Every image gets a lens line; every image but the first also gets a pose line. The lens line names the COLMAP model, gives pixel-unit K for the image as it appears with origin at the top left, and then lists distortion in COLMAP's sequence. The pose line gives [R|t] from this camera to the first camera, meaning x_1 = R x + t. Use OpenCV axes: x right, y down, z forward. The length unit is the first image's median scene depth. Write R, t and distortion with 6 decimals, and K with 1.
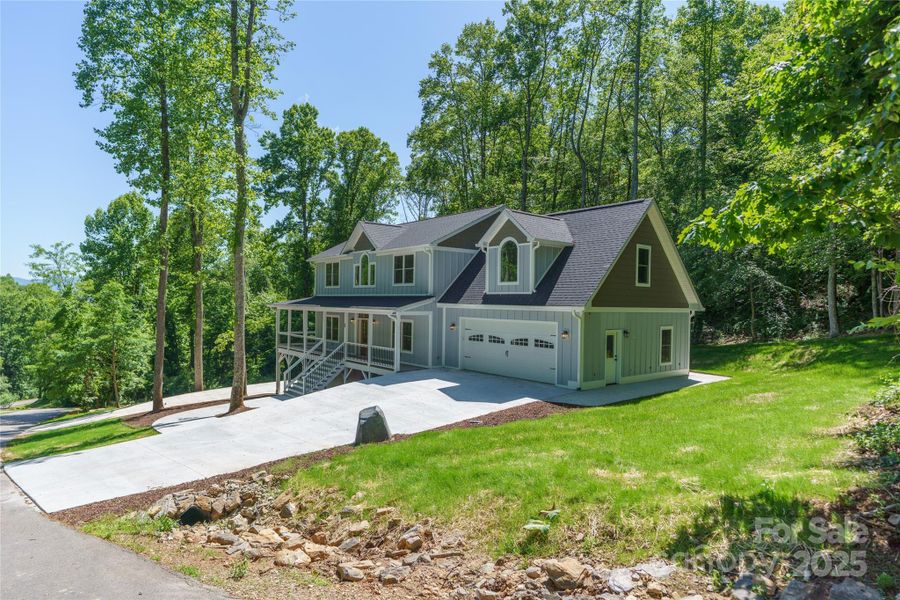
lens RADIAL K [[494.4, 0, 450.0], [0, 494.4, 300.0], [0, 0, 1]] dist [-0.001507, 0.000315]
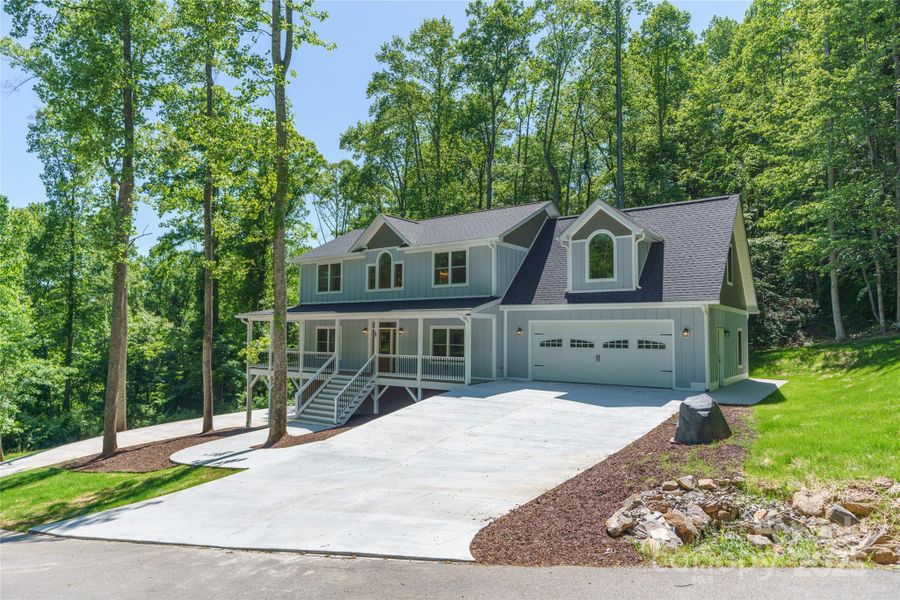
lens RADIAL K [[527.2, 0, 454.1], [0, 527.2, 300.8], [0, 0, 1]] dist [0.000125, -0.000244]
pose [[0.968687, 0.007287, 0.248177, -0.333851], [0.005829, 0.998626, -0.052075, 0.046135], [-0.248216, 0.051891, 0.967314, 0.115635]]
